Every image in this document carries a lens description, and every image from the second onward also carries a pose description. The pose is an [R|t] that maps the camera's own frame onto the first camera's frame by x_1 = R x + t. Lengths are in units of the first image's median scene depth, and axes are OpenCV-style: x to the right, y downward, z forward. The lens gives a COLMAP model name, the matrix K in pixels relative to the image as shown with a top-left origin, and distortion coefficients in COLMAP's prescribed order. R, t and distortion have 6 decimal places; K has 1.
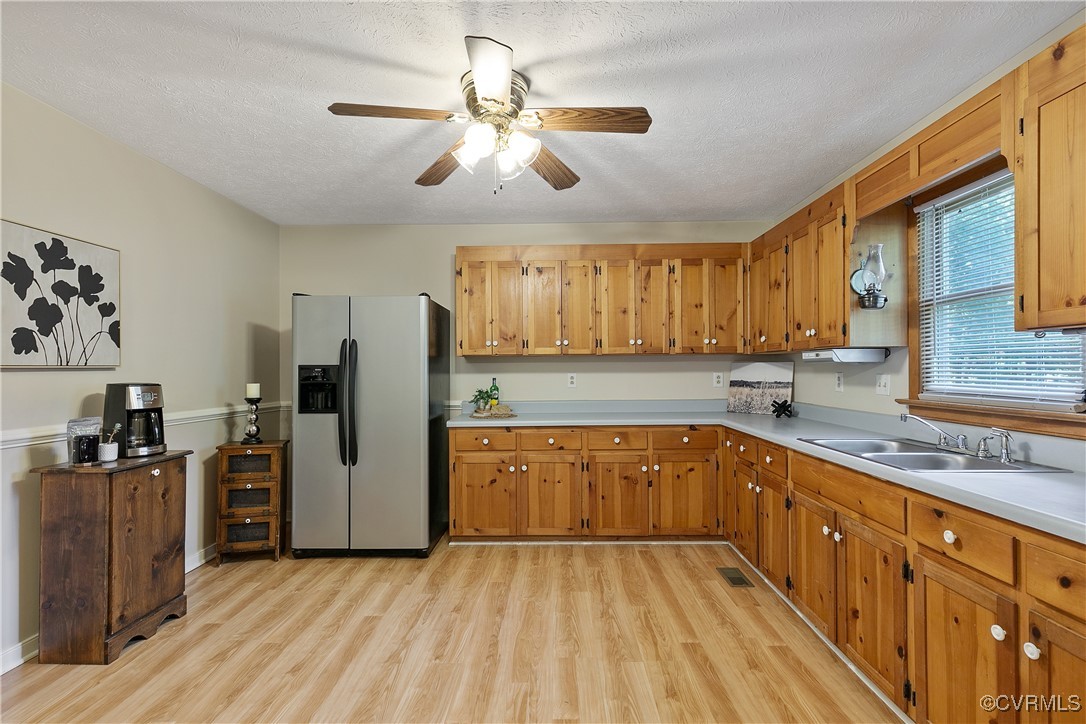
lens RADIAL K [[498.3, 0, 532.6], [0, 498.3, 367.2], [0, 0, 1]] dist [0.006123, -0.002973]
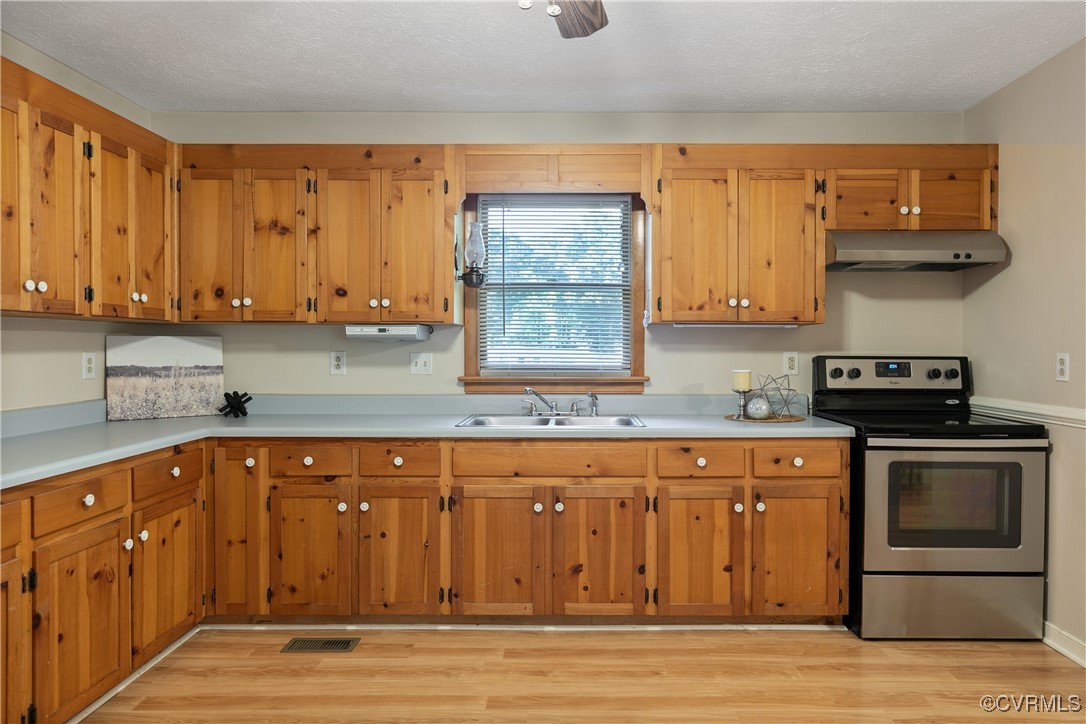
lens RADIAL K [[690.3, 0, 567.1], [0, 690.3, 354.6], [0, 0, 1]] dist [0.000791, 0.001119]
pose [[-0.013839, -0.005628, 0.999888, -0.502712], [-0.006557, 0.999963, 0.005537, 0.006611], [-0.999883, -0.006480, -0.013875, 0.603162]]
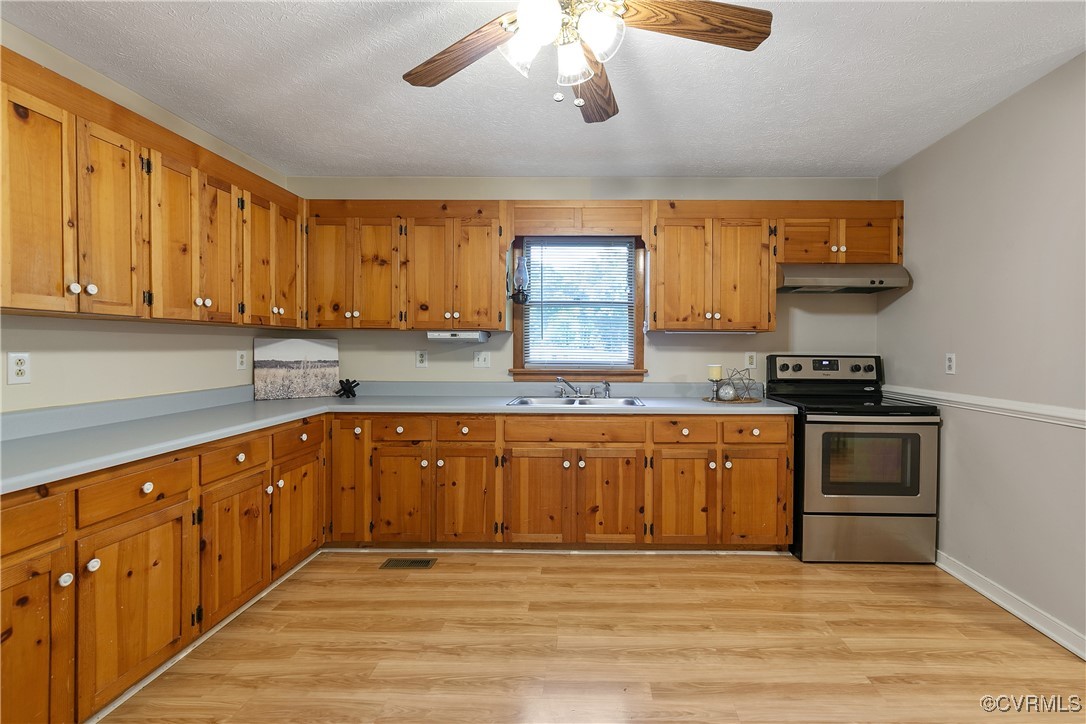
lens RADIAL K [[498.3, 0, 582.3], [0, 498.3, 353.3], [0, 0, 1]] dist [0.006123, -0.002973]
pose [[-0.006296, -0.005969, 0.999962, -0.496519], [-0.010116, 0.999931, 0.005905, 0.006481], [-0.999929, -0.010078, -0.006356, 0.606268]]
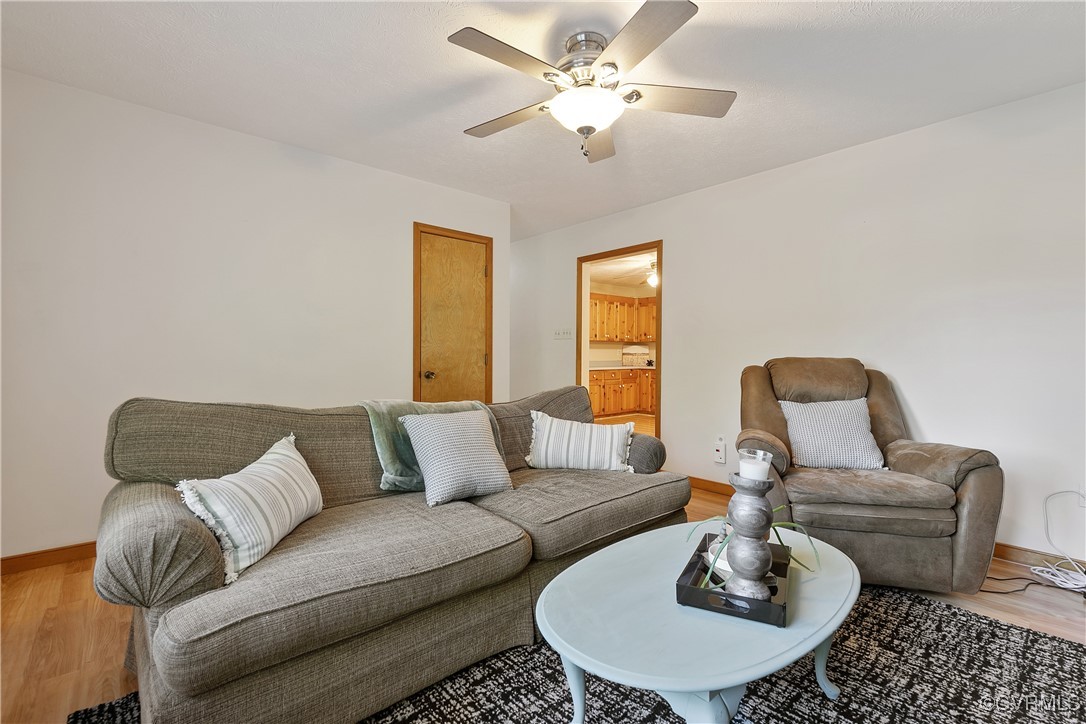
lens RADIAL K [[498.3, 0, 539.6], [0, 498.3, 360.0], [0, 0, 1]] dist [0.006123, -0.002973]
pose [[0.742811, 0.003123, 0.669494, -1.883473], [-0.013787, 0.999848, 0.010633, 0.051195], [-0.669360, -0.017129, 0.742741, -0.643261]]
